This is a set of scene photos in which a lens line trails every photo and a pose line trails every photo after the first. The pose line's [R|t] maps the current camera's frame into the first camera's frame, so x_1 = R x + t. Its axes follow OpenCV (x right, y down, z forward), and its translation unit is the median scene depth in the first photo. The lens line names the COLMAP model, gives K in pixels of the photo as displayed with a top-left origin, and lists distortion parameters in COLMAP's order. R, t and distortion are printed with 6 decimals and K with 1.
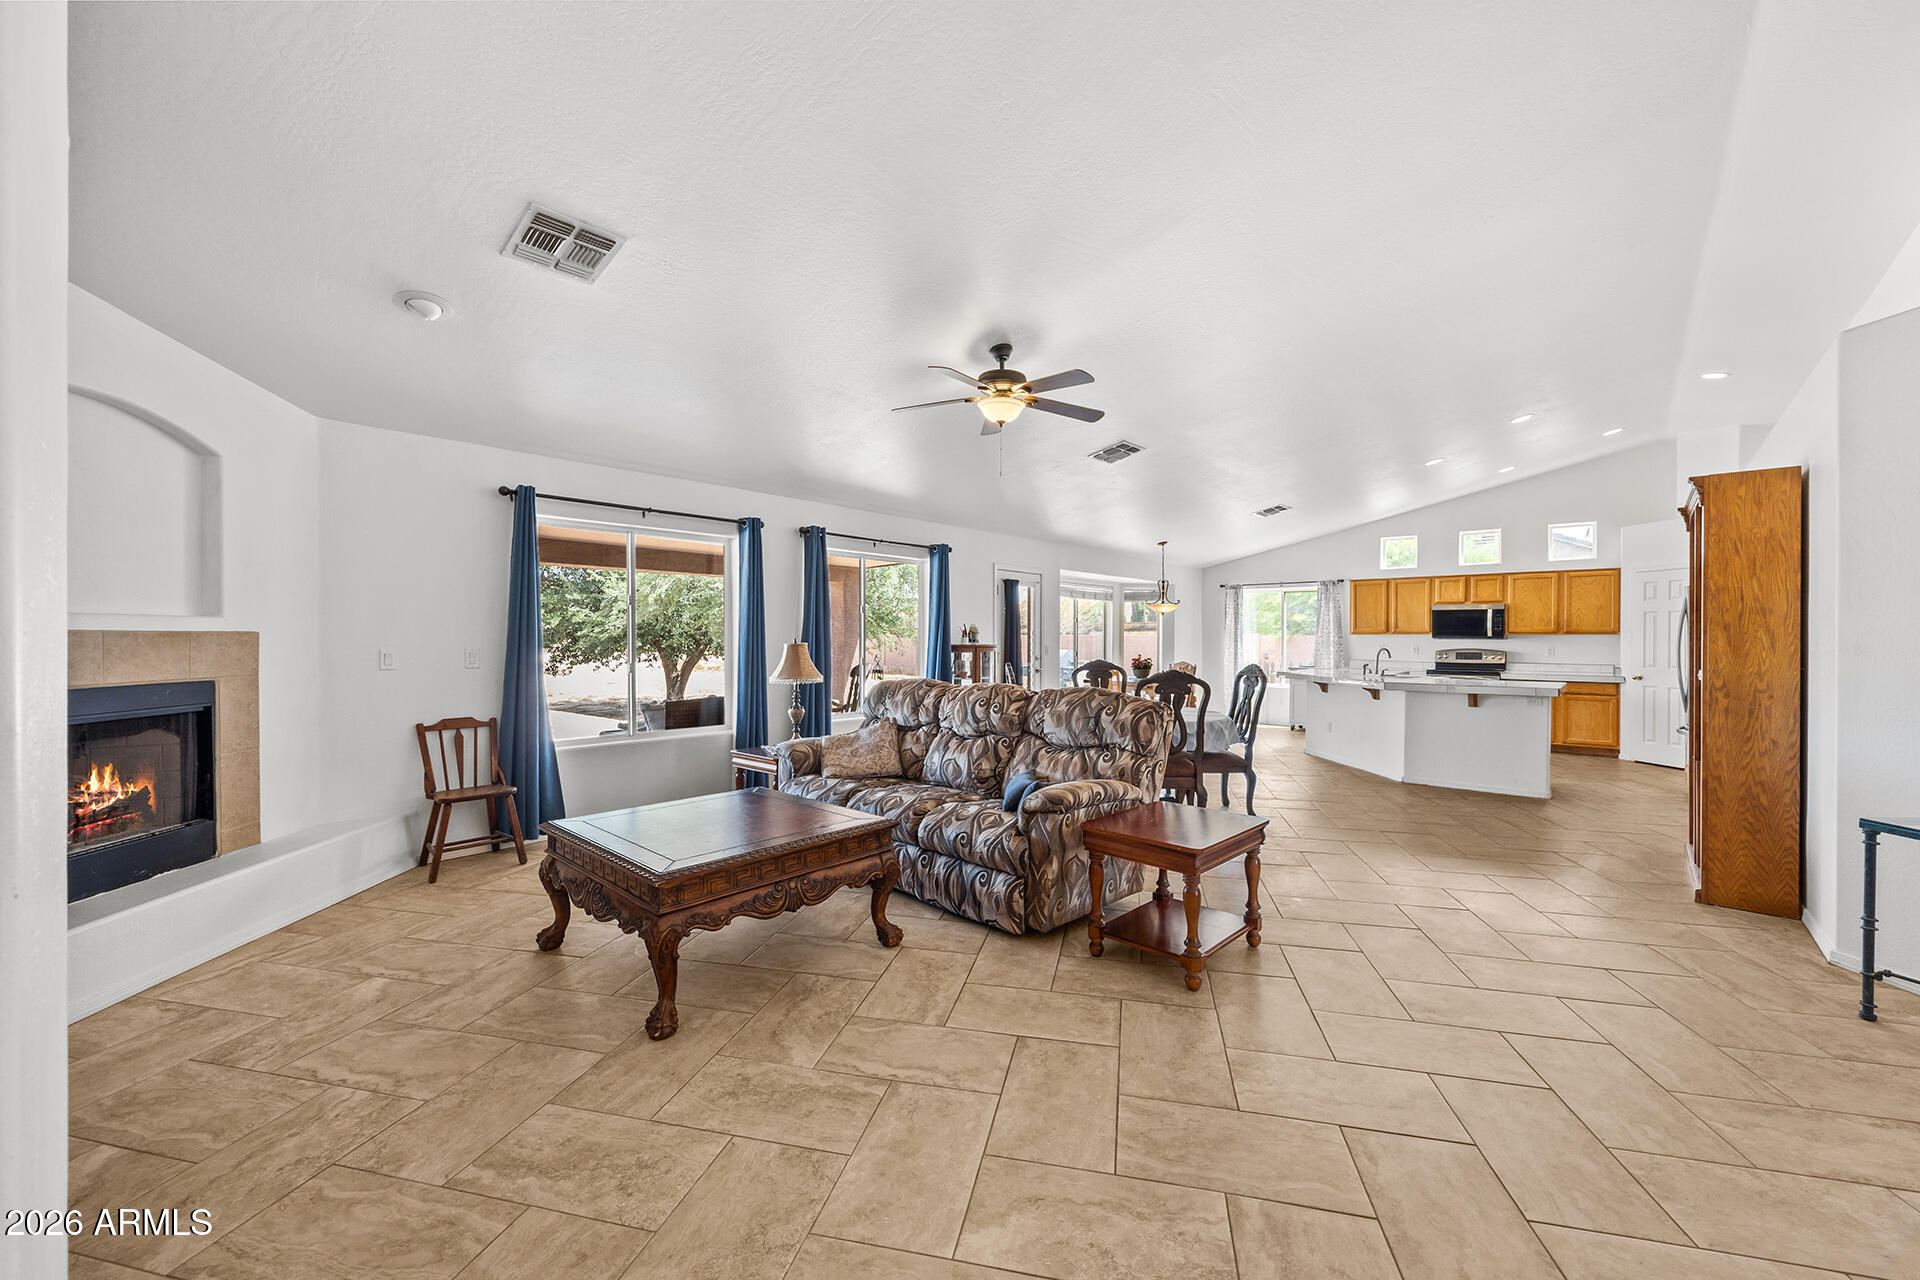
lens RADIAL K [[735.7, 0, 957.5], [0, 735.7, 636.4], [0, 0, 1]] dist [-0.001854, -0.000341]
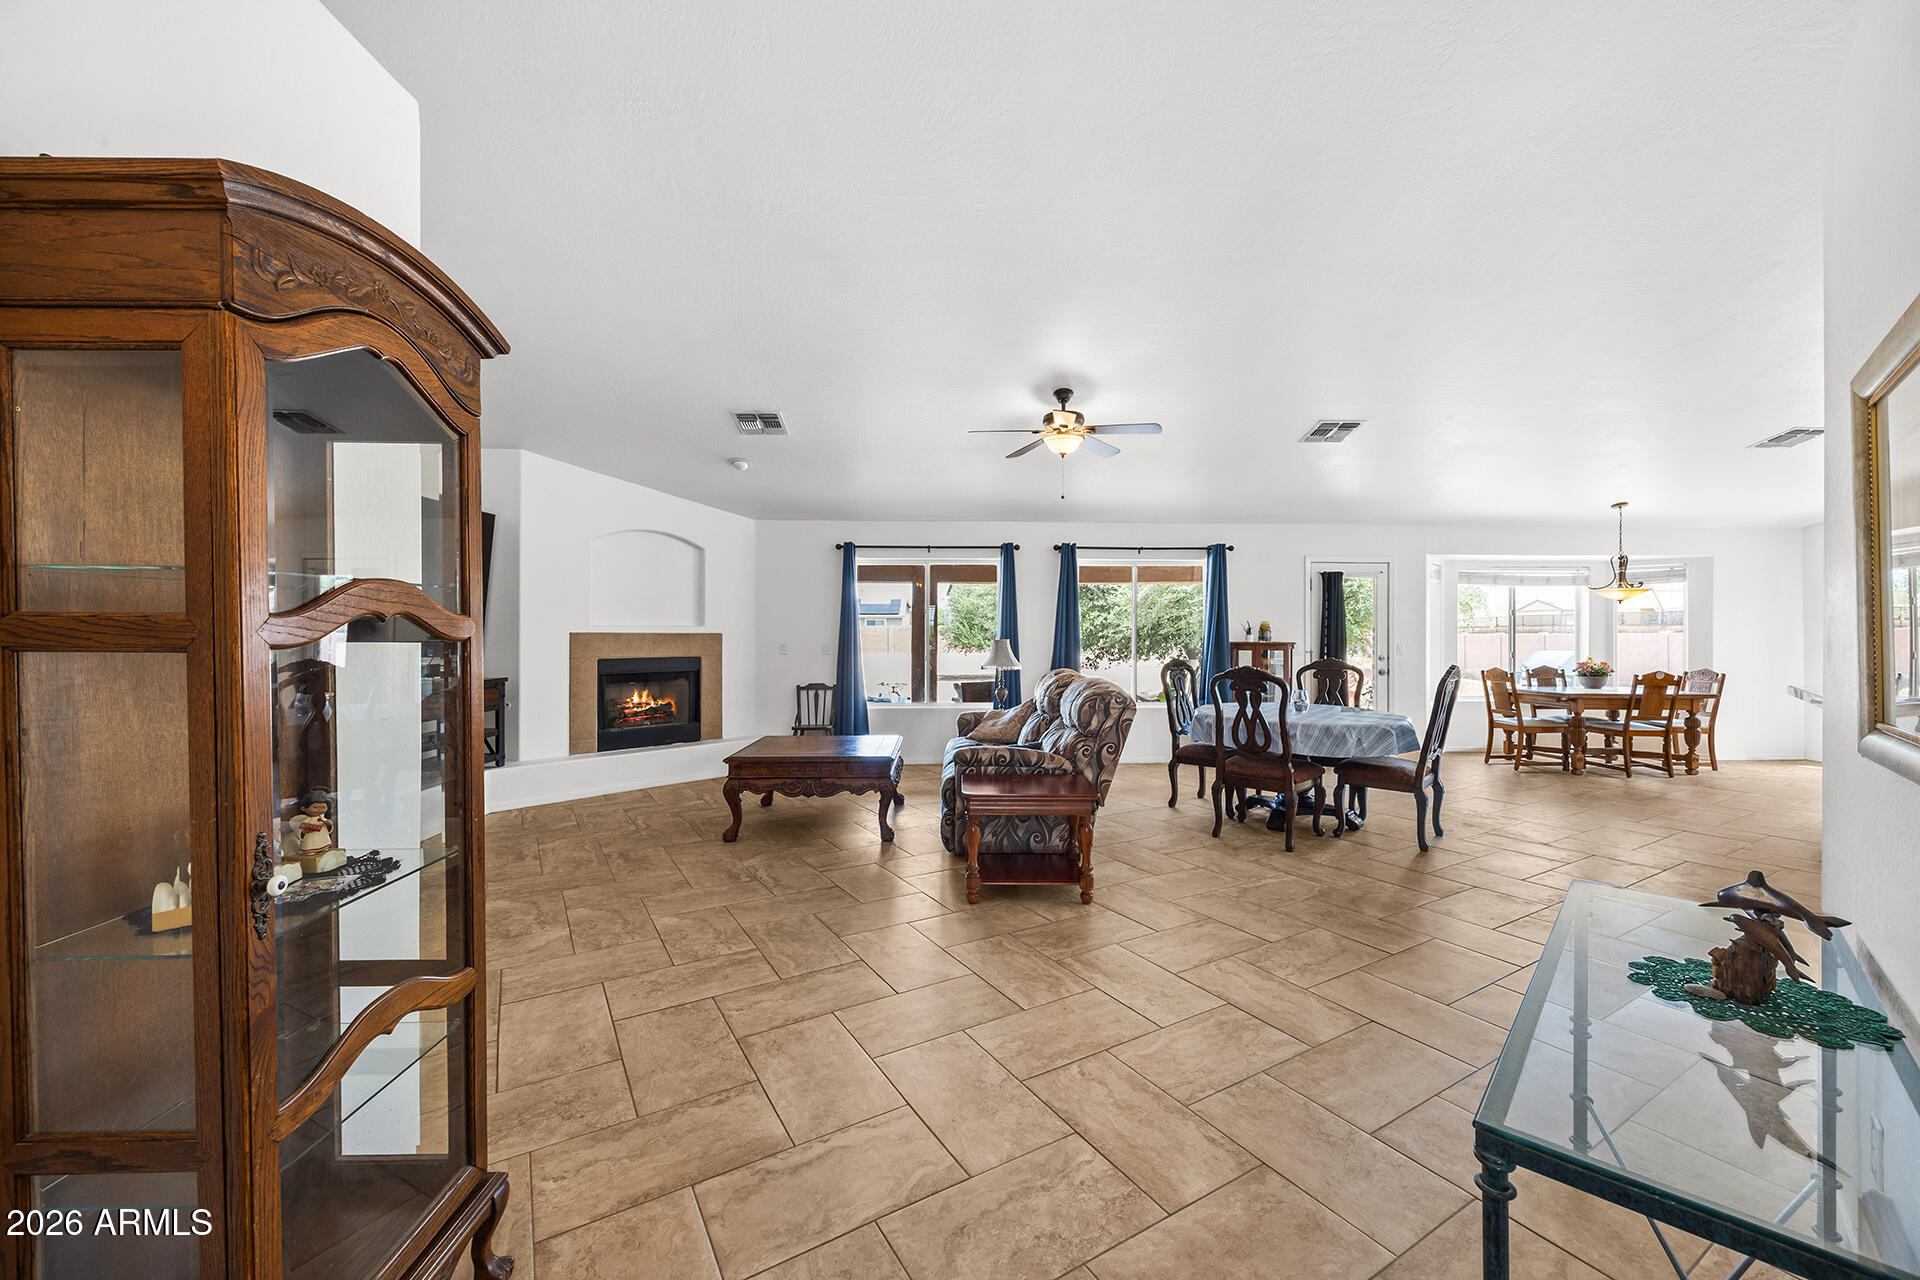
lens RADIAL K [[735.7, 0, 957.5], [0, 735.7, 636.4], [0, 0, 1]] dist [-0.001854, -0.000341]
pose [[0.701465, -0.002142, -0.712701, 0.732822], [0.002590, 0.999997, -0.000456, 0.004009], [0.712700, -0.001526, 0.701468, 0.038056]]
